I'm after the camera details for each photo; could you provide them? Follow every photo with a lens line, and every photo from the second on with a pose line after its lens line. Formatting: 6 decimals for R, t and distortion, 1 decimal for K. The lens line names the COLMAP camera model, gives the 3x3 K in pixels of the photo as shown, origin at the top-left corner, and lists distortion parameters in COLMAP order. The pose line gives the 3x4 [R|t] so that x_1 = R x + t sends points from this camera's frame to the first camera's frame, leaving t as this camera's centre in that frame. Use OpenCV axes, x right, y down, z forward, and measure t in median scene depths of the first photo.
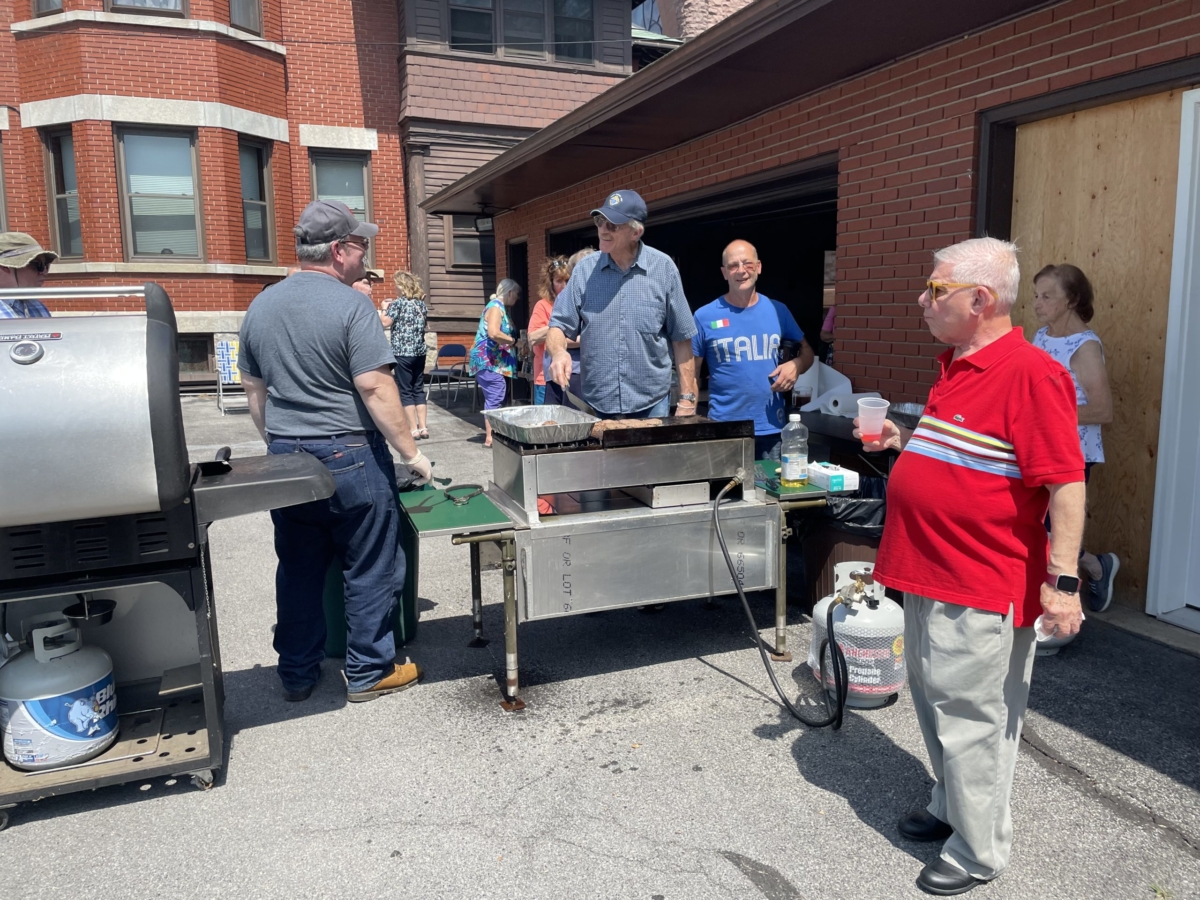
lens RADIAL K [[909.2, 0, 596.4], [0, 909.2, 436.7], [0, 0, 1]] dist [0.084731, -0.107735]
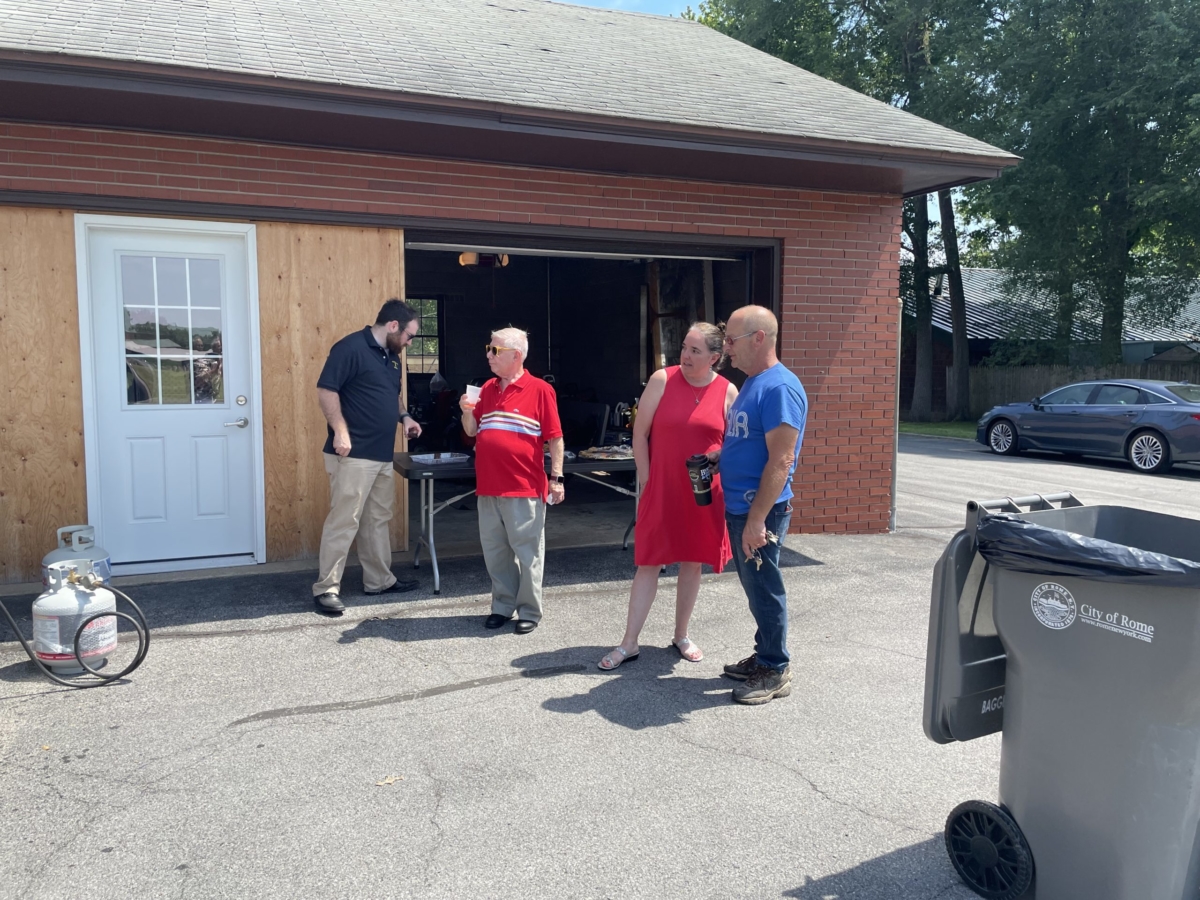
lens RADIAL K [[909.2, 0, 596.7], [0, 909.2, 445.6], [0, 0, 1]] dist [0.084731, -0.107735]
pose [[-0.018103, -0.093090, 0.995493, -0.684140], [0.131671, 0.986763, 0.094668, -0.031826], [-0.991128, 0.132791, -0.005606, 0.184434]]
